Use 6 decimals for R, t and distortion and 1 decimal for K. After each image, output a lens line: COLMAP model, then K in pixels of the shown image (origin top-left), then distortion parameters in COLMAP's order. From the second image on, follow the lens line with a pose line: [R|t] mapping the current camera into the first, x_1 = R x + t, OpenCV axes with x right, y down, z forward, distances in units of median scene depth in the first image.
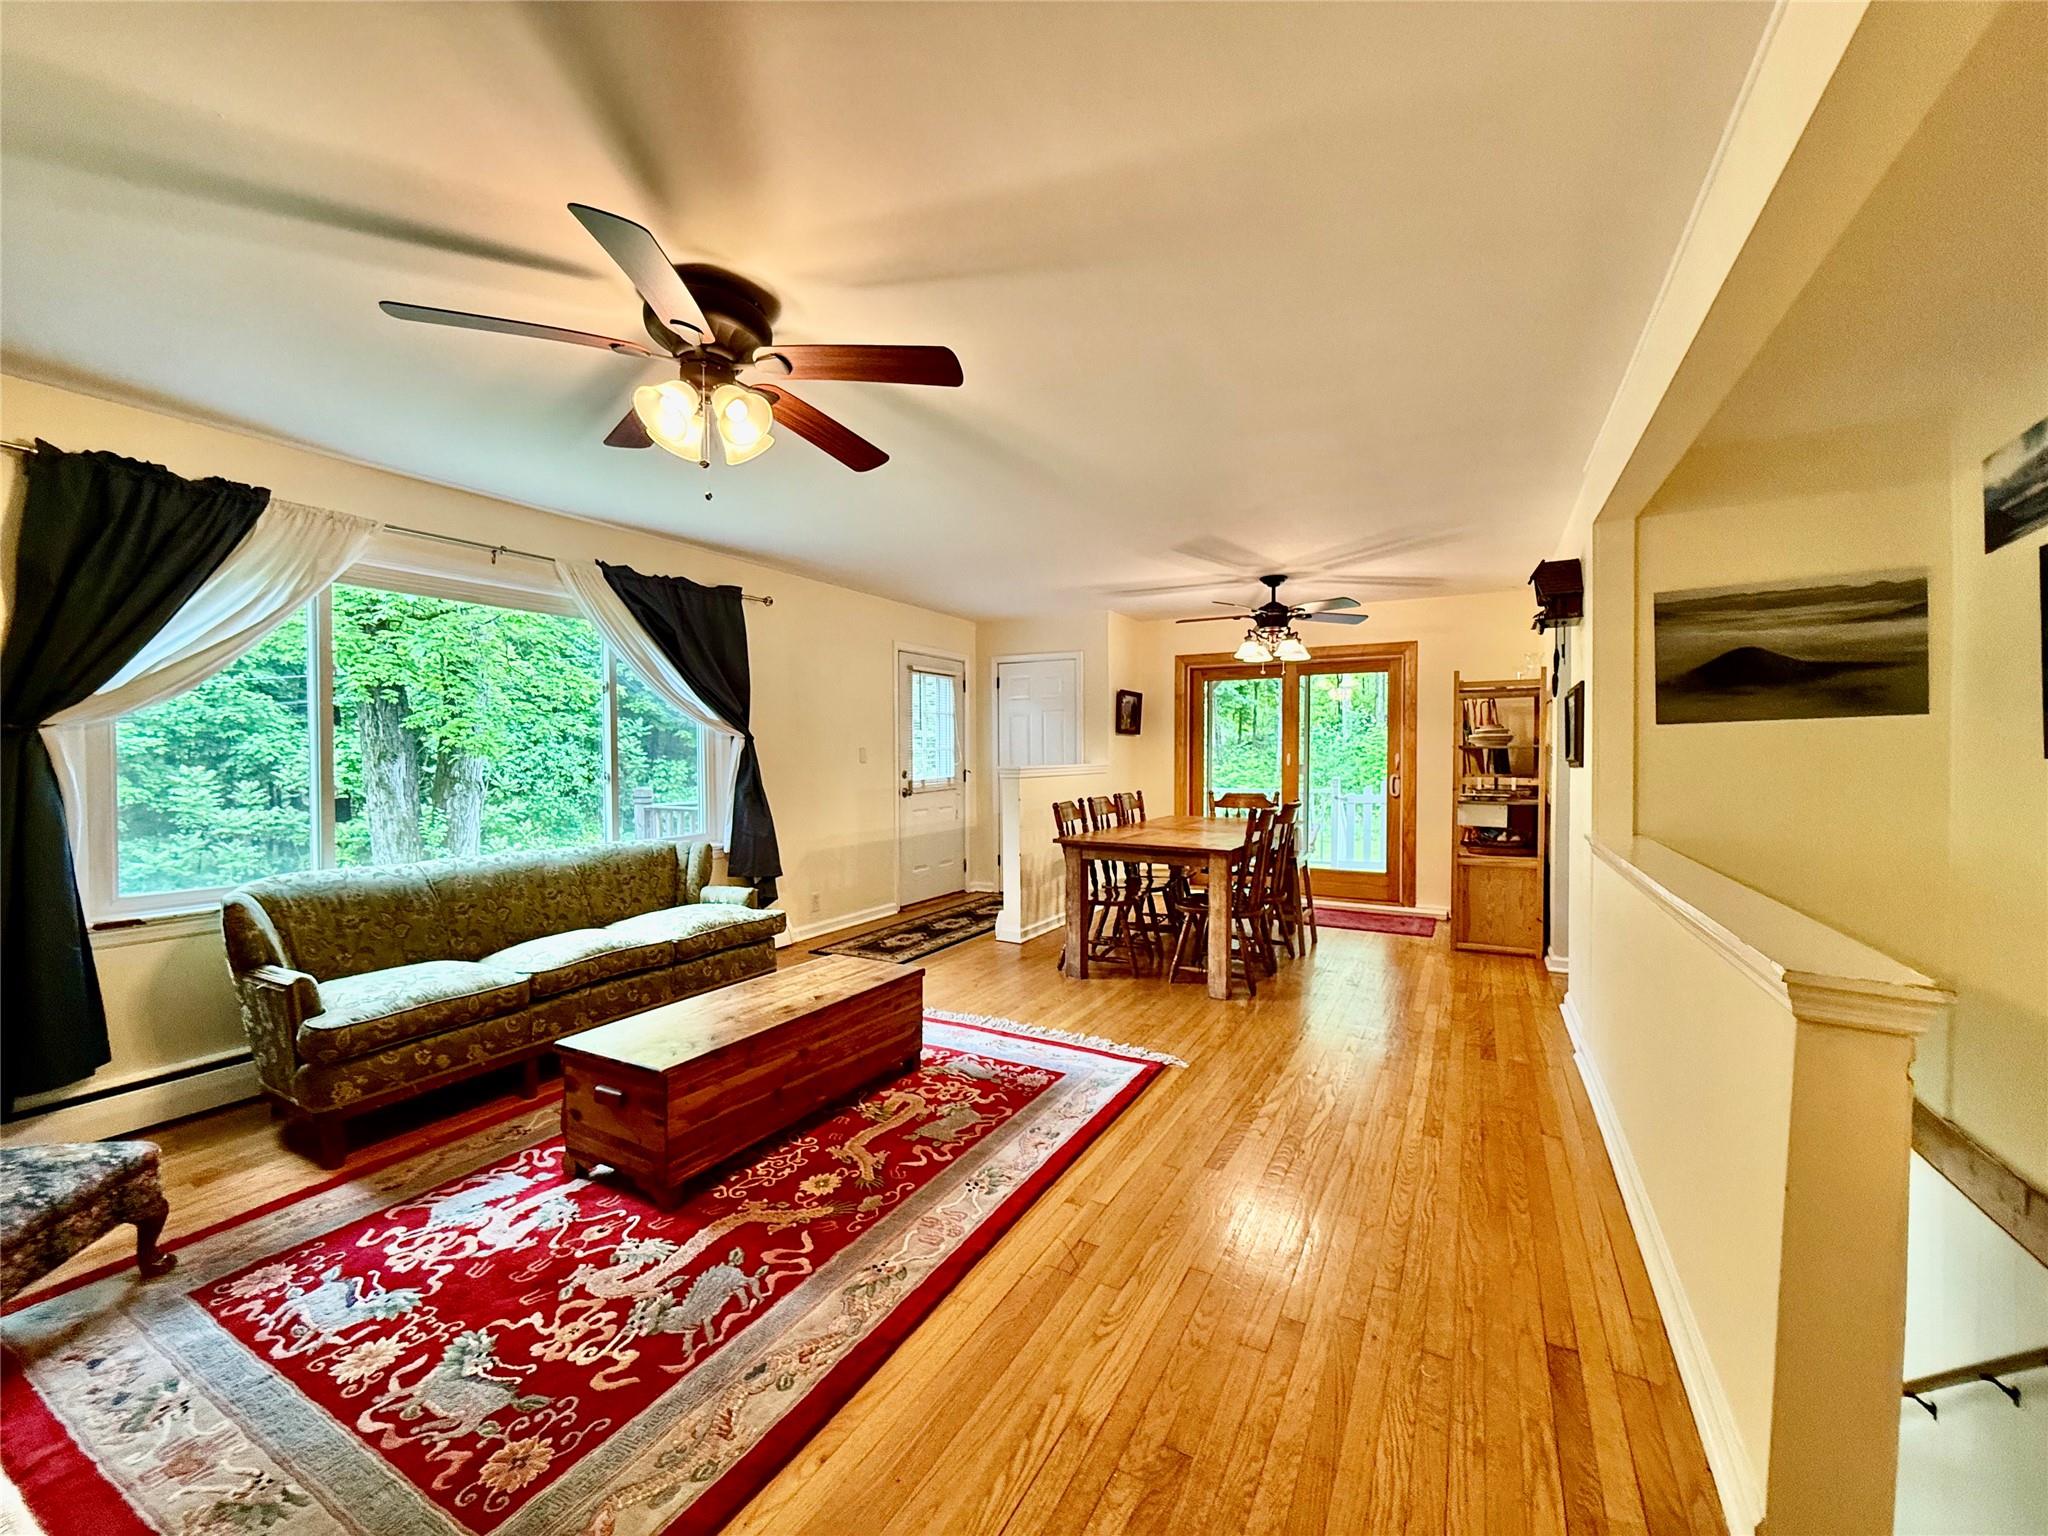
lens RADIAL K [[816.3, 0, 1030.2], [0, 816.3, 772.8], [0, 0, 1]] dist [0.000070, 0.000090]
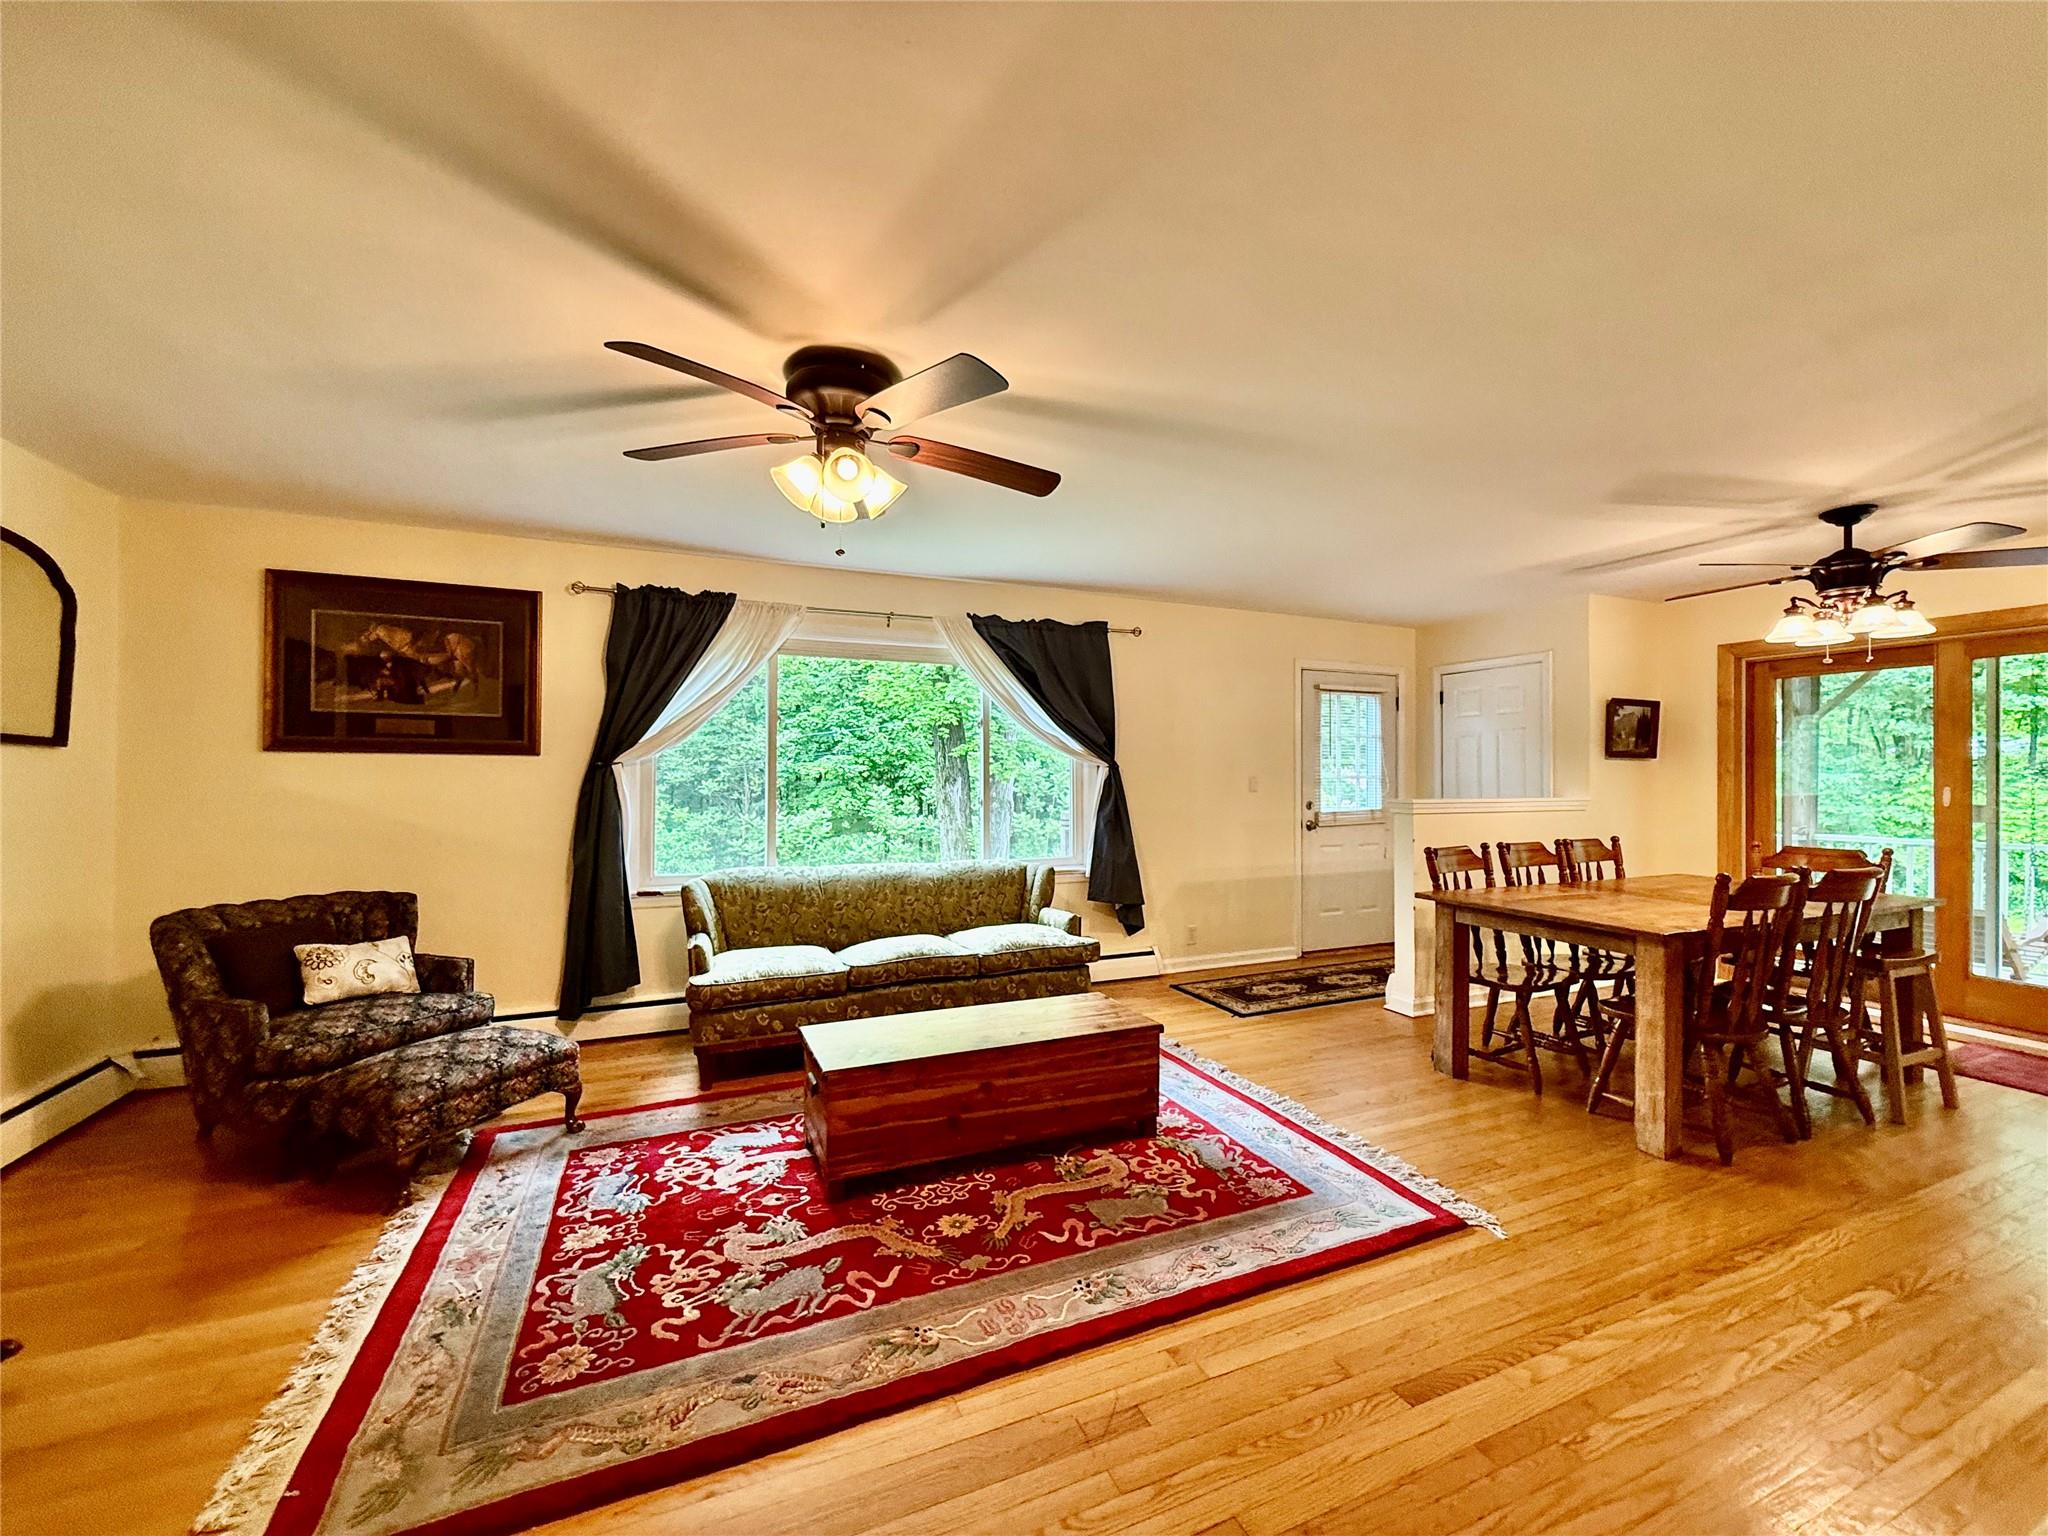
lens RADIAL K [[816.3, 0, 1030.2], [0, 816.3, 772.8], [0, 0, 1]] dist [0.000070, 0.000090]
pose [[0.790284, 0.001560, -0.612739, 0.310722], [-0.019482, 0.999555, -0.022581, -0.015008], [0.612432, 0.029783, 0.789962, 0.194614]]
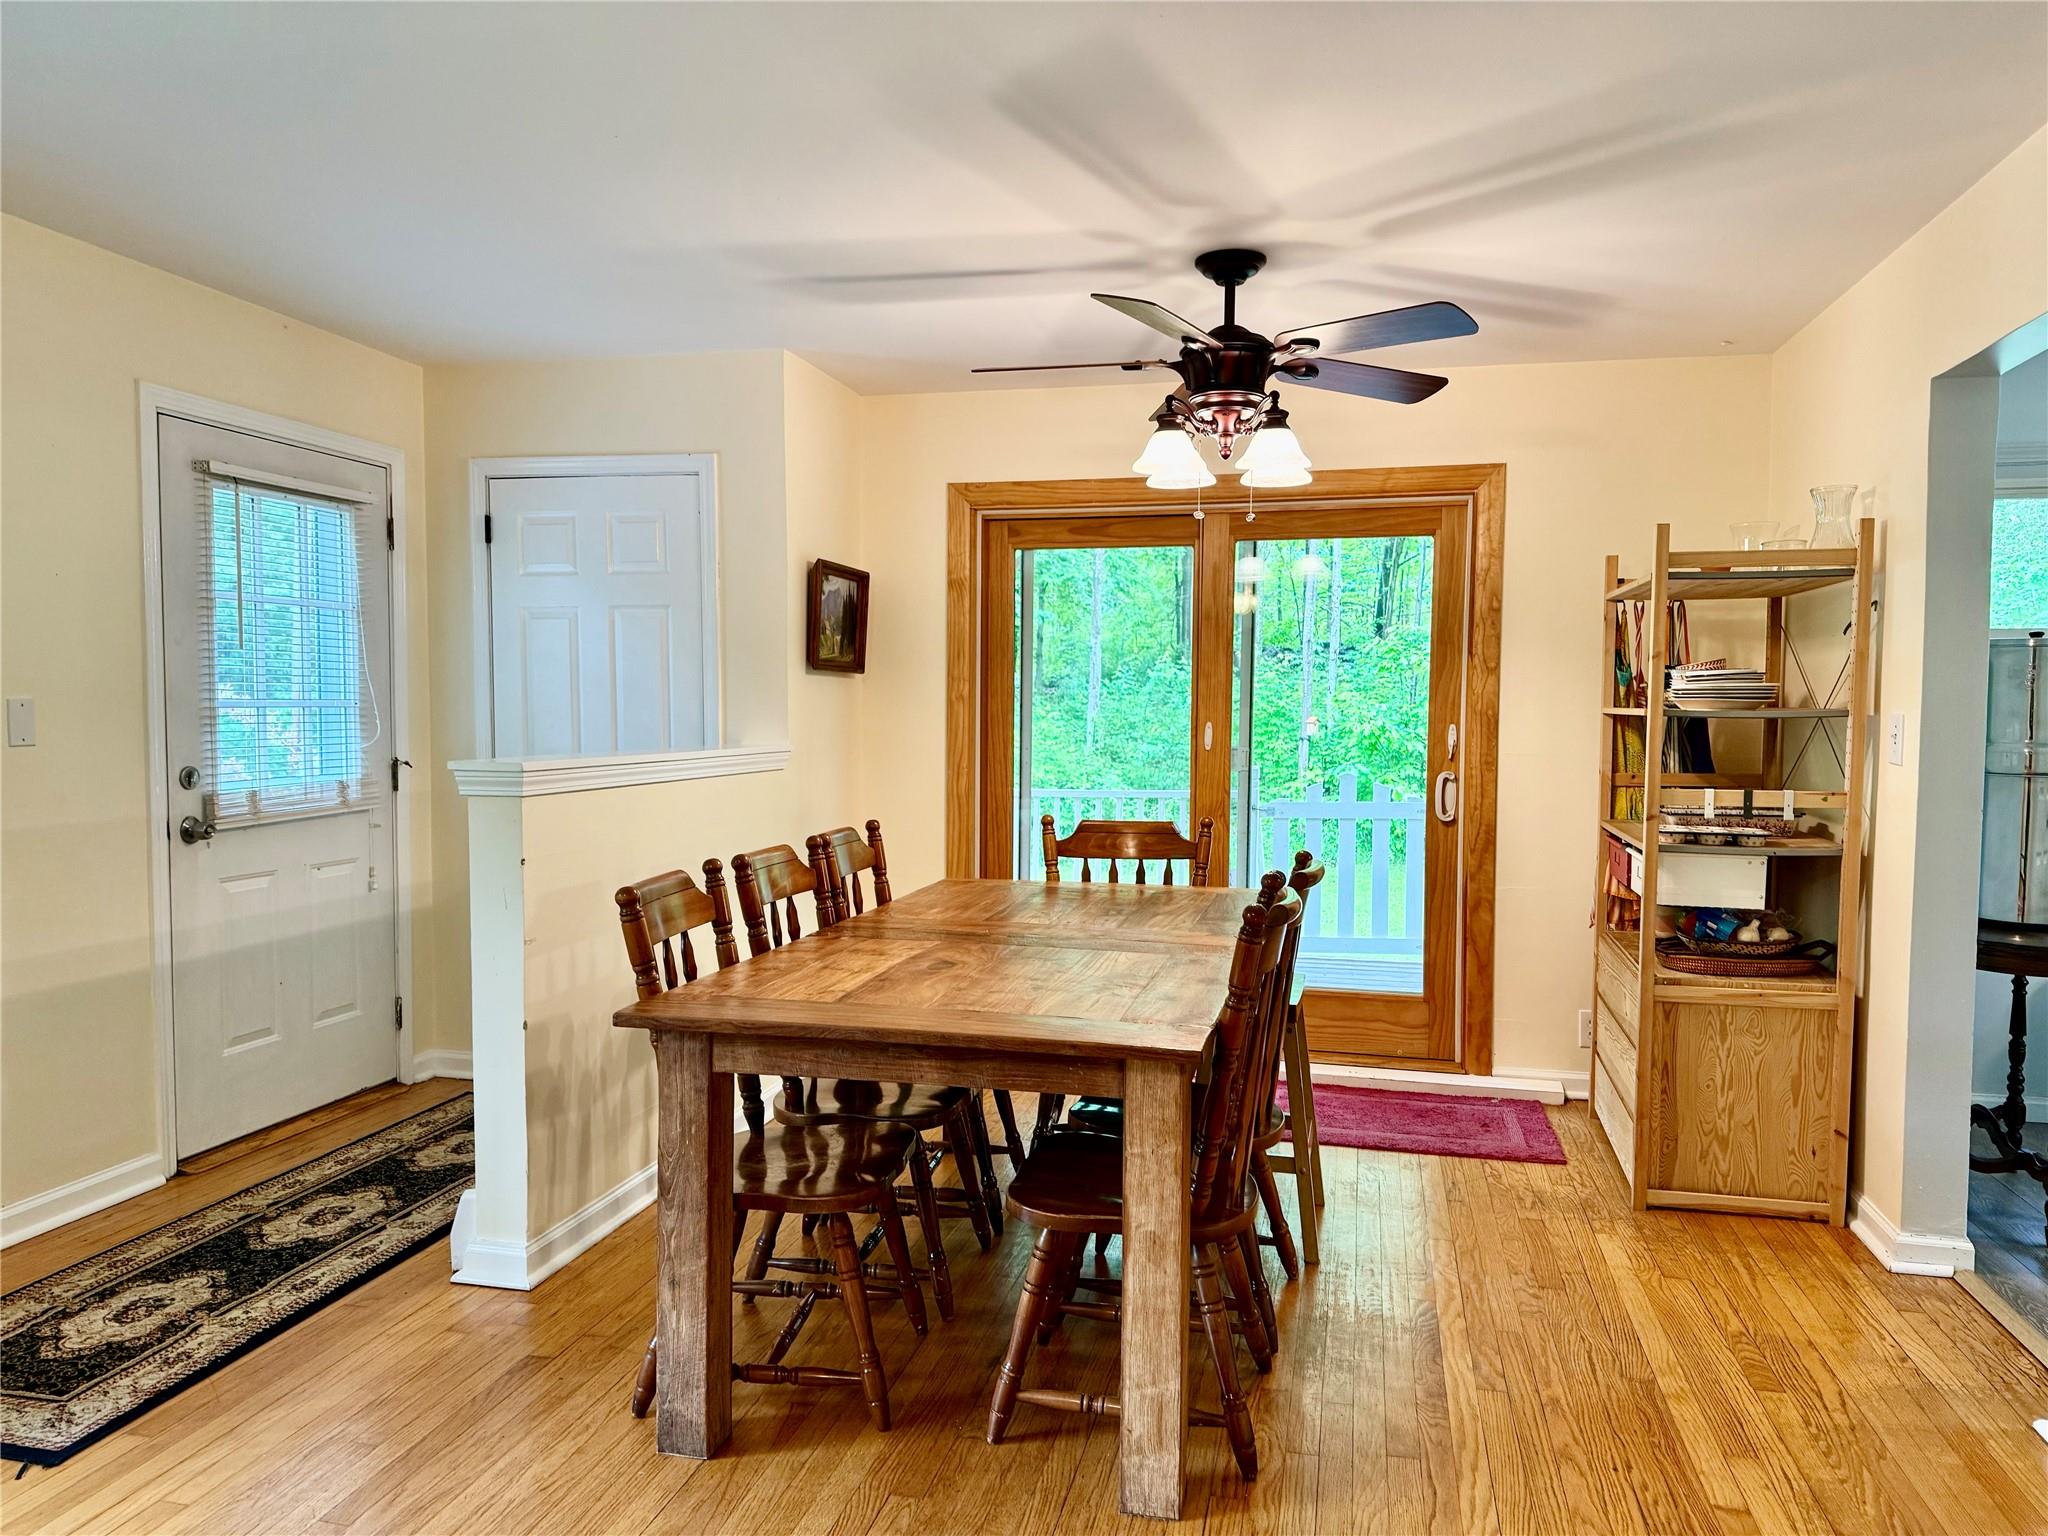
lens RADIAL K [[1415.7, 0, 1029.0], [0, 1415.7, 783.7], [0, 0, 1]] dist [0.090380, -0.100836]
pose [[0.963057, -0.006549, 0.269219, 0.048114], [-0.001719, 0.999534, 0.030461, -0.029251], [-0.269293, -0.029798, 0.962597, 0.638826]]
